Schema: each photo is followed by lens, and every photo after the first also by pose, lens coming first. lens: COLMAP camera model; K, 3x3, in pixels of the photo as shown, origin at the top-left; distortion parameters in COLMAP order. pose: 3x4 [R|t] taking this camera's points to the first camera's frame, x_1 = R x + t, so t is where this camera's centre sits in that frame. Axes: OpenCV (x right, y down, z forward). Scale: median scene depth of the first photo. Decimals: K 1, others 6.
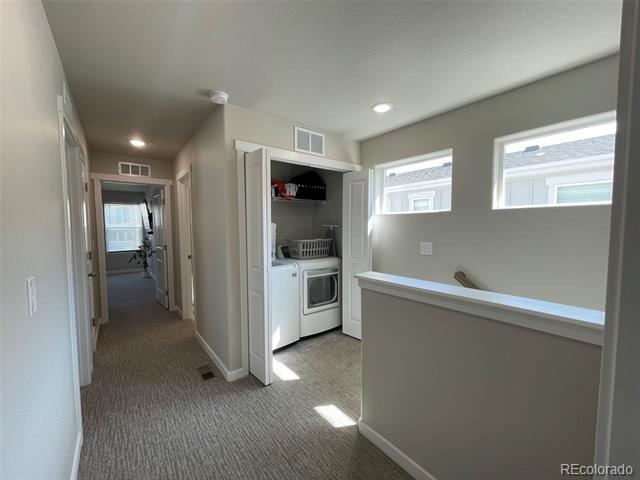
lens RADIAL K [[257.5, 0, 320.2], [0, 257.5, 241.1], [0, 0, 1]] dist [0.005885, -0.000854]
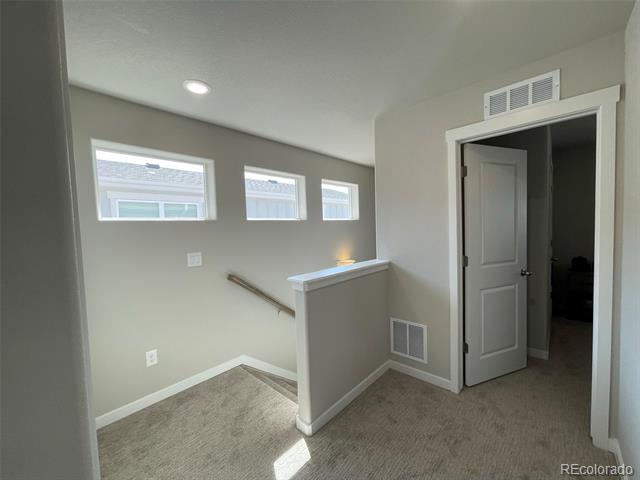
lens RADIAL K [[257.5, 0, 320.0], [0, 257.5, 241.4], [0, 0, 1]] dist [0.005885, -0.000854]
pose [[-0.150104, -0.035366, 0.988038, -0.574631], [0.092843, 0.994440, 0.049700, -0.041390], [-0.984301, 0.099193, -0.145985, 0.732939]]
